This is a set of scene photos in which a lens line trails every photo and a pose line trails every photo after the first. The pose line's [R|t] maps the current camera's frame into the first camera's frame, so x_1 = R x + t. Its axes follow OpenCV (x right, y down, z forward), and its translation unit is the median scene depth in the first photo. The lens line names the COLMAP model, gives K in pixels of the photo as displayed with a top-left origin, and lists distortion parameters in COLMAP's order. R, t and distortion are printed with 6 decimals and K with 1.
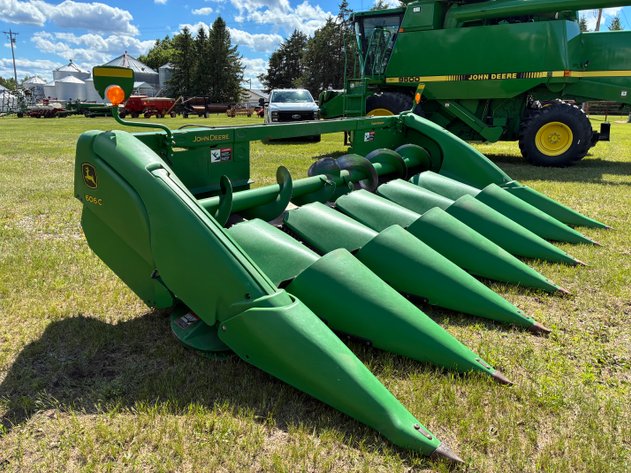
lens RADIAL K [[532.2, 0, 322.1], [0, 532.2, 235.8], [0, 0, 1]] dist [0.060944, -0.105671]
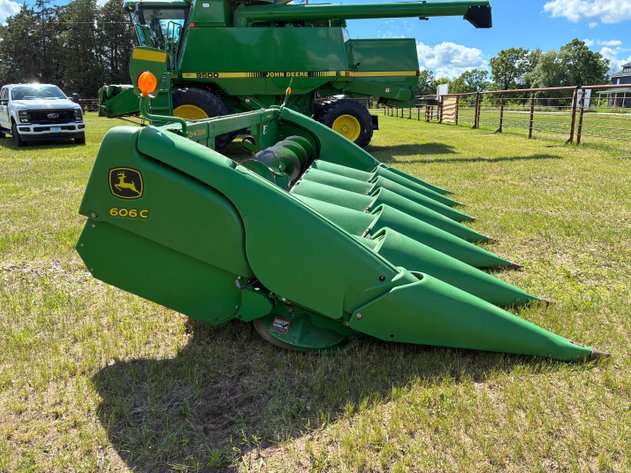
lens RADIAL K [[532.2, 0, 322.1], [0, 532.2, 235.8], [0, 0, 1]] dist [0.060944, -0.105671]
pose [[0.815634, -0.148091, 0.559294, -0.285955], [0.148359, 0.987899, 0.045222, -0.011464], [-0.559223, 0.046092, 0.827735, 0.075574]]
